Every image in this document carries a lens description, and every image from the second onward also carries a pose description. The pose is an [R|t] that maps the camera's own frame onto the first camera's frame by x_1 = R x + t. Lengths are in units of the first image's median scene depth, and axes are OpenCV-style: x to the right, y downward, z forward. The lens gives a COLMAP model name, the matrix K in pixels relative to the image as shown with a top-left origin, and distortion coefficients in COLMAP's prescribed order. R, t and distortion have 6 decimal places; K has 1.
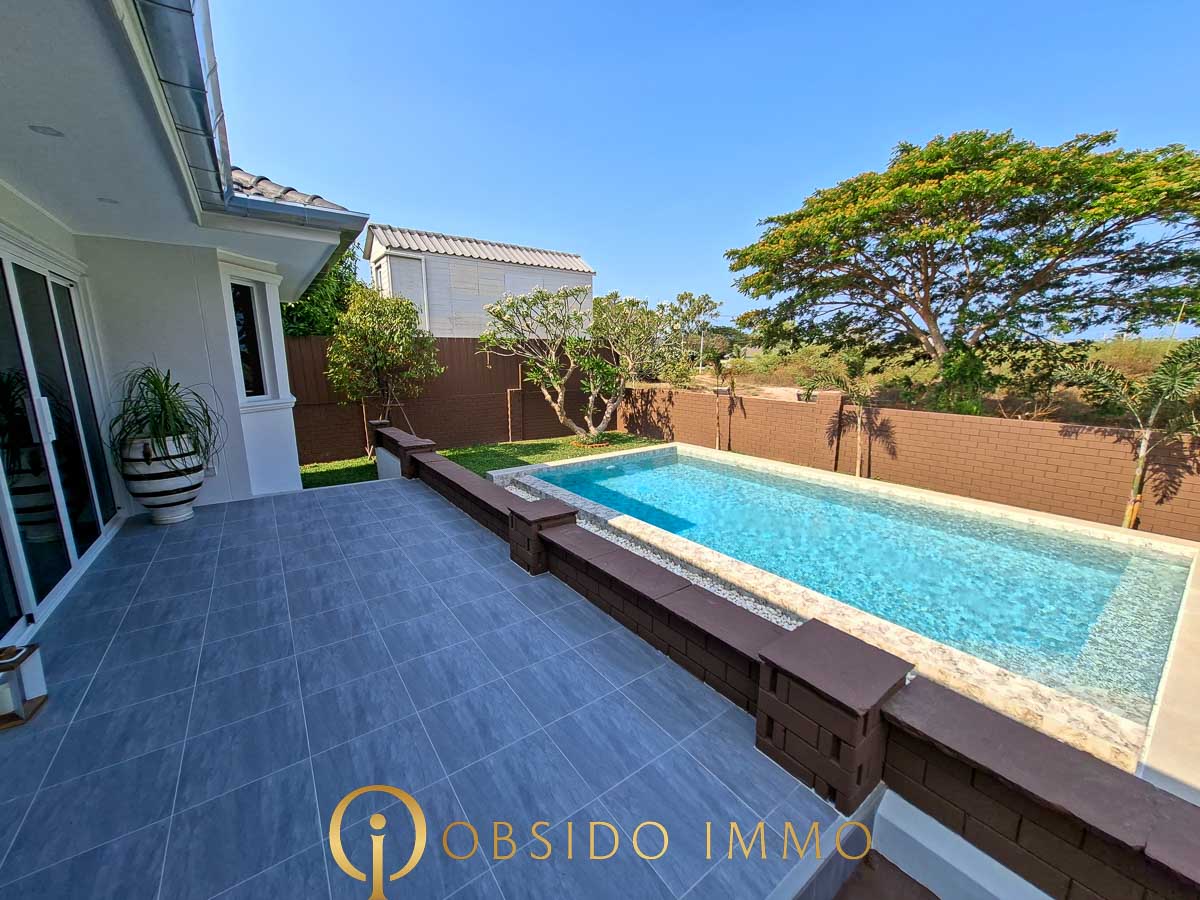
lens RADIAL K [[476.2, 0, 604.1], [0, 476.2, 449.4], [0, 0, 1]] dist [-0.004113, 0.000561]
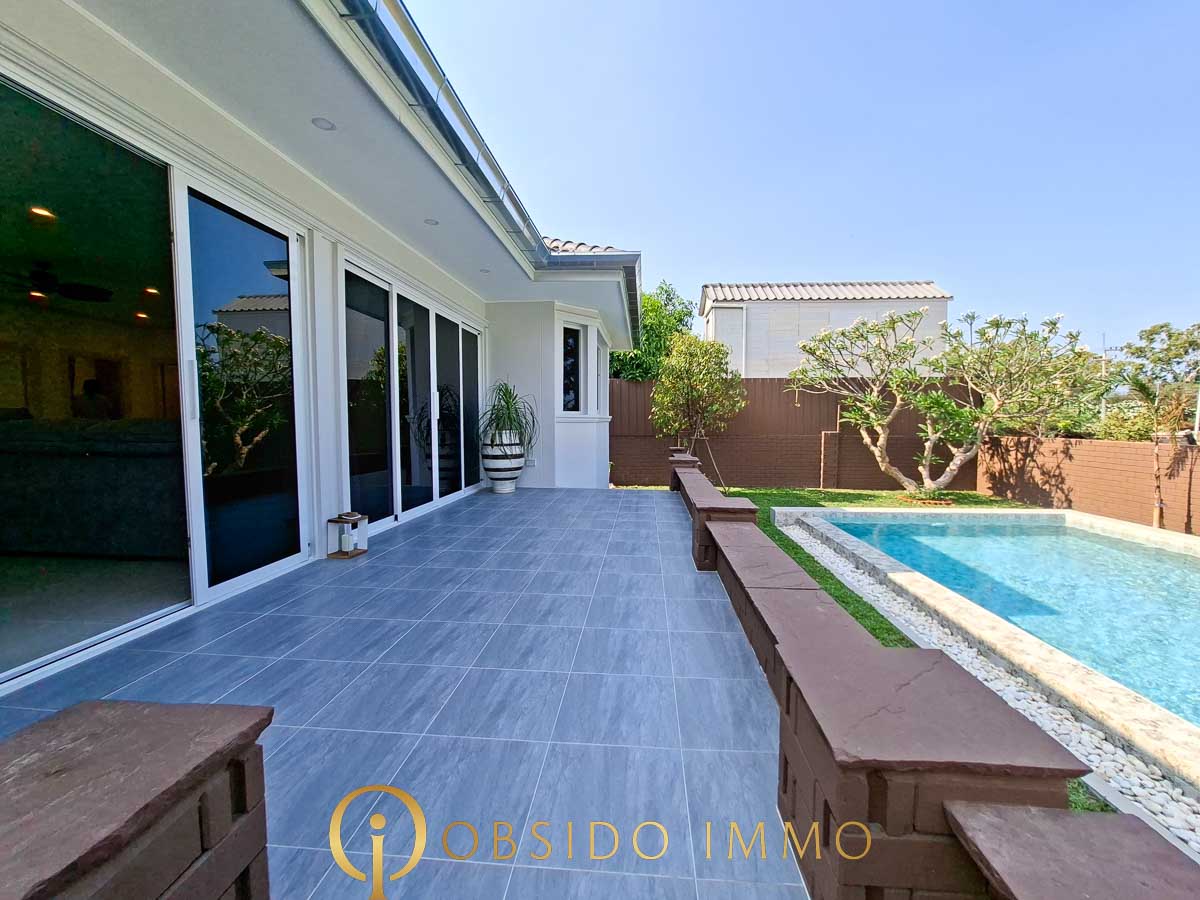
lens RADIAL K [[469.8, 0, 606.2], [0, 469.8, 447.1], [0, 0, 1]] dist [-0.003417, 0.000128]
pose [[0.757500, 0.042618, -0.651443, 0.084723], [-0.126918, 0.988441, -0.082917, 0.036731], [0.640379, 0.145490, 0.754153, 0.049715]]
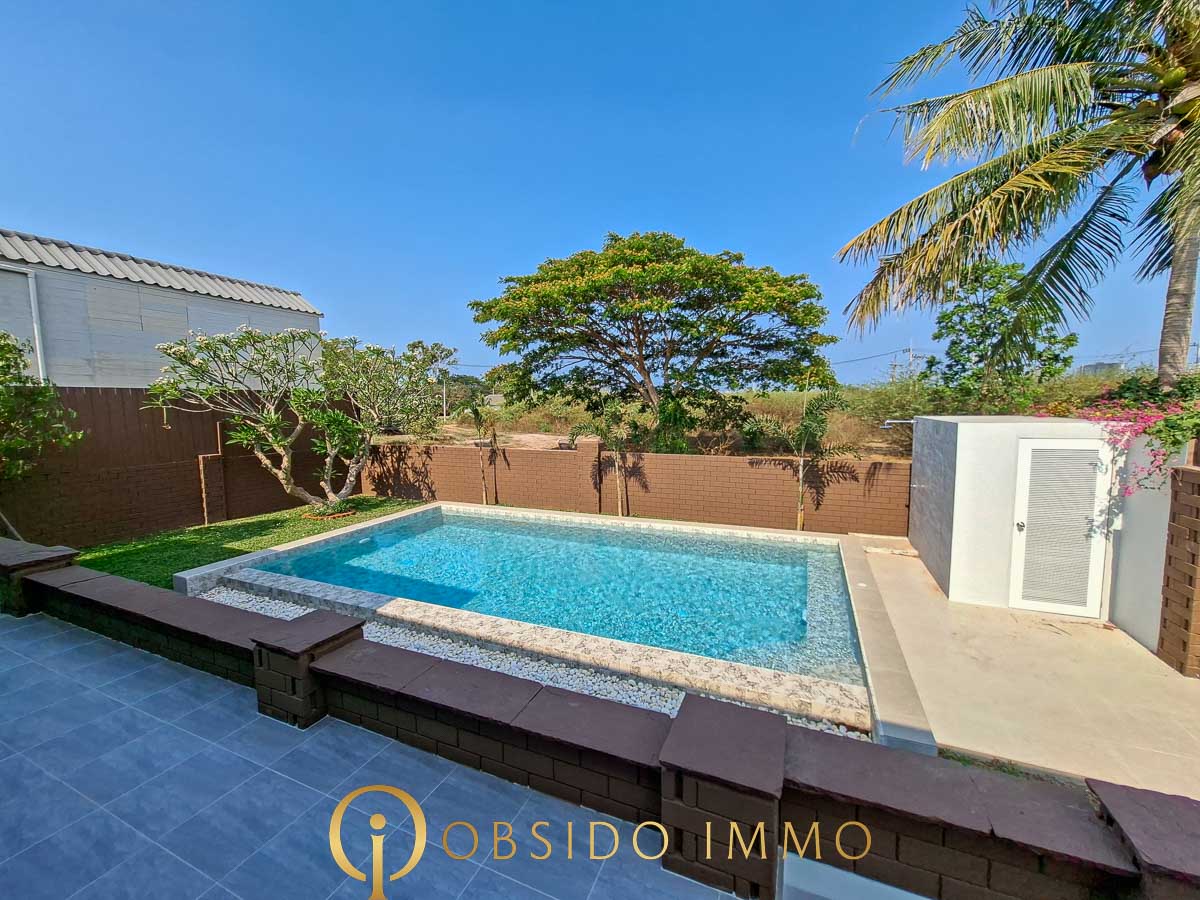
lens RADIAL K [[475.7, 0, 607.6], [0, 475.7, 448.1], [0, 0, 1]] dist [-0.001652, -0.000025]
pose [[0.861447, -0.056662, 0.504677, -0.026870], [0.107857, 0.991498, -0.072785, -0.014544], [-0.496262, 0.117134, 0.860234, 0.033950]]
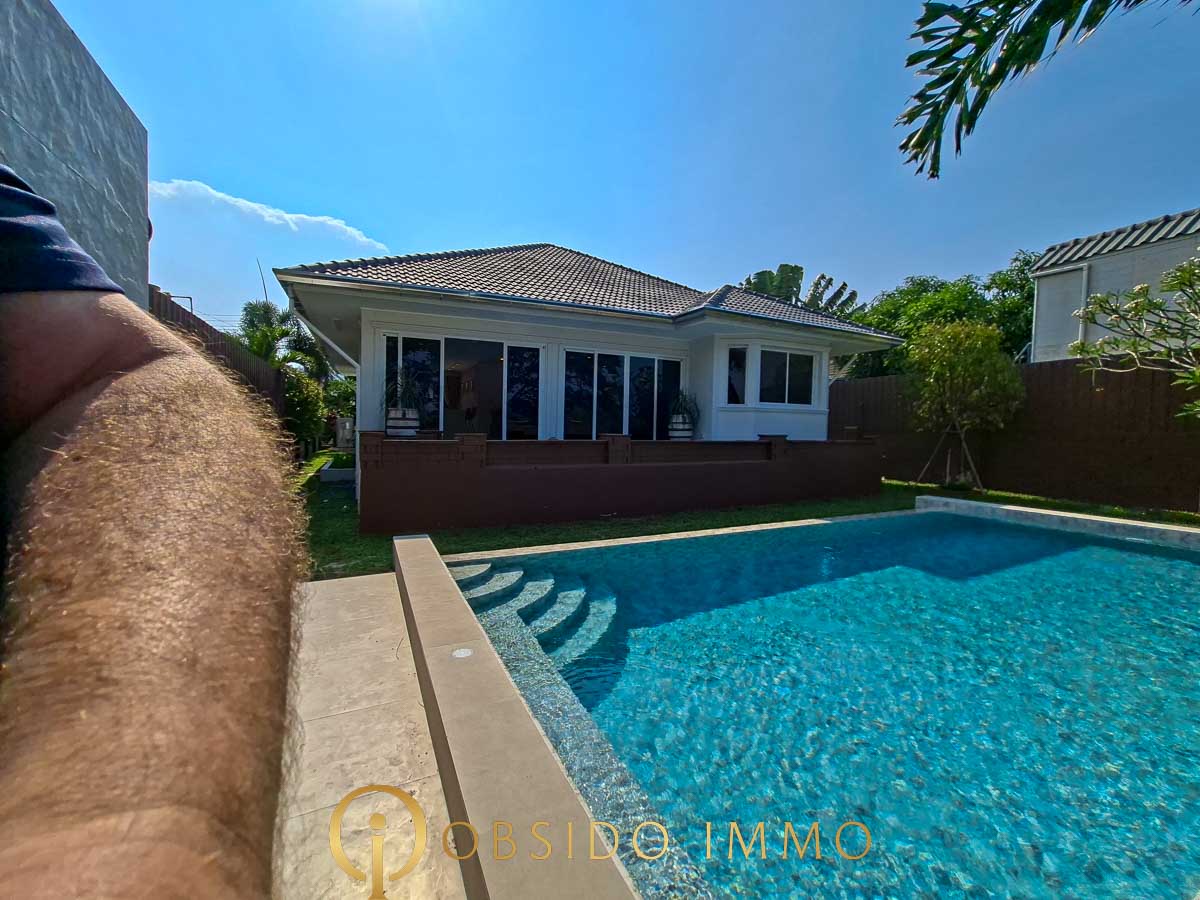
lens RADIAL K [[490.0, 0, 616.0], [0, 490.0, 447.3], [0, 0, 1]] dist [-0.000302, 0.000575]
pose [[-0.160187, 0.028346, -0.986680, 0.605966], [-0.210873, 0.975529, 0.062261, 0.017496], [0.964299, 0.218038, -0.150289, 0.407259]]
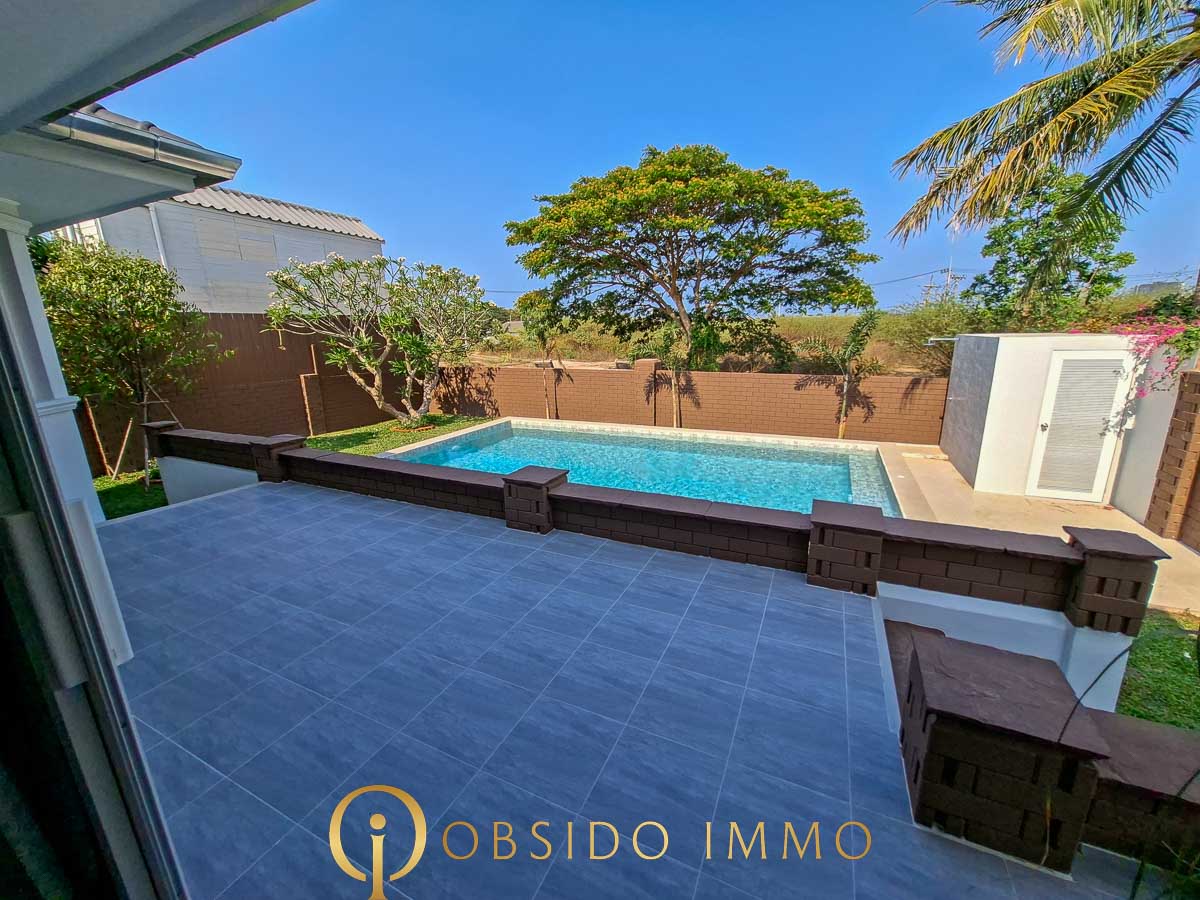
lens RADIAL K [[476.2, 0, 604.1], [0, 476.2, 449.4], [0, 0, 1]] dist [-0.004113, 0.000561]
pose [[0.879763, -0.129861, 0.457332, -0.145388], [0.108225, 0.991419, 0.073326, 0.002238], [-0.462929, -0.015014, 0.886268, -0.007050]]
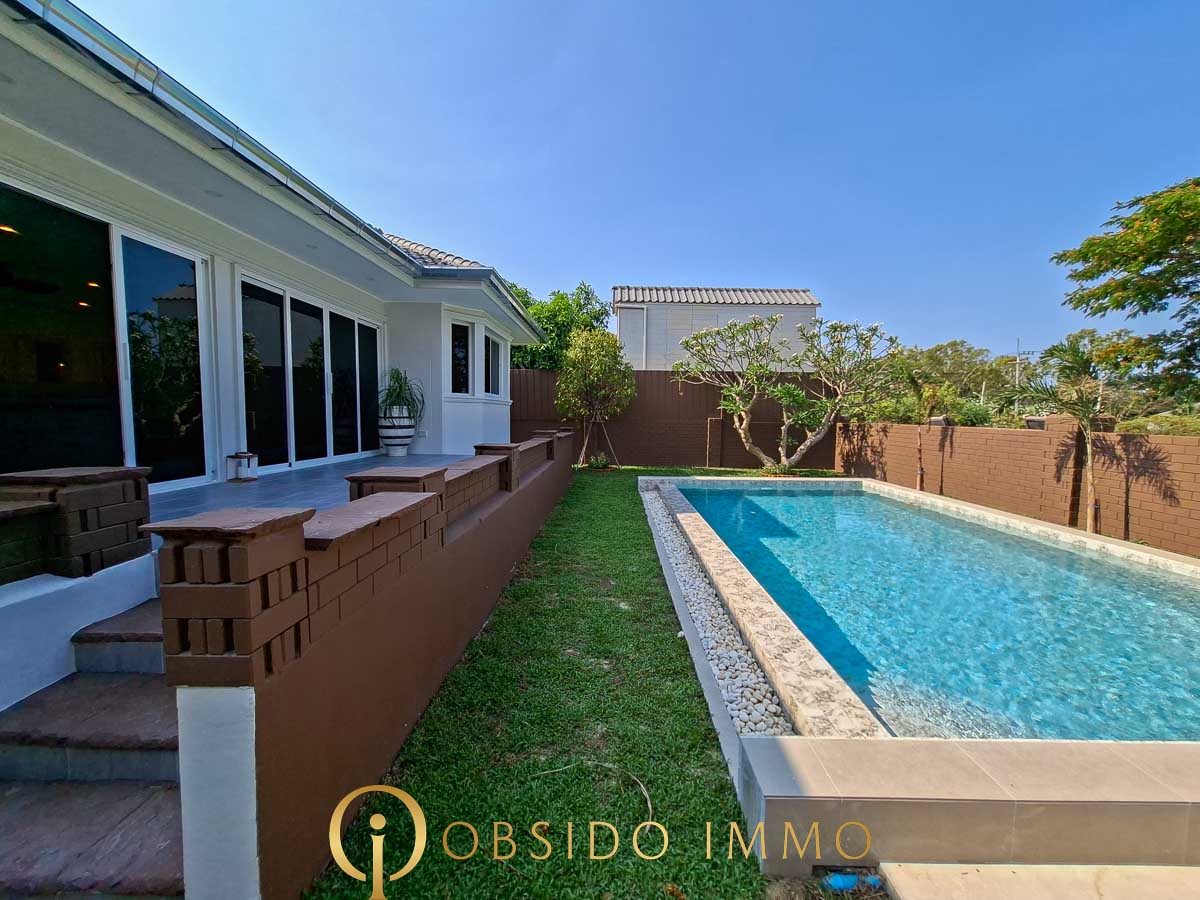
lens RADIAL K [[470.4, 0, 603.2], [0, 470.4, 449.4], [0, 0, 1]] dist [-0.000812, -0.000089]
pose [[0.794703, 0.059242, -0.604101, 0.283488], [-0.129976, 0.988750, -0.074022, 0.059764], [0.592920, 0.137344, 0.793463, 0.029878]]
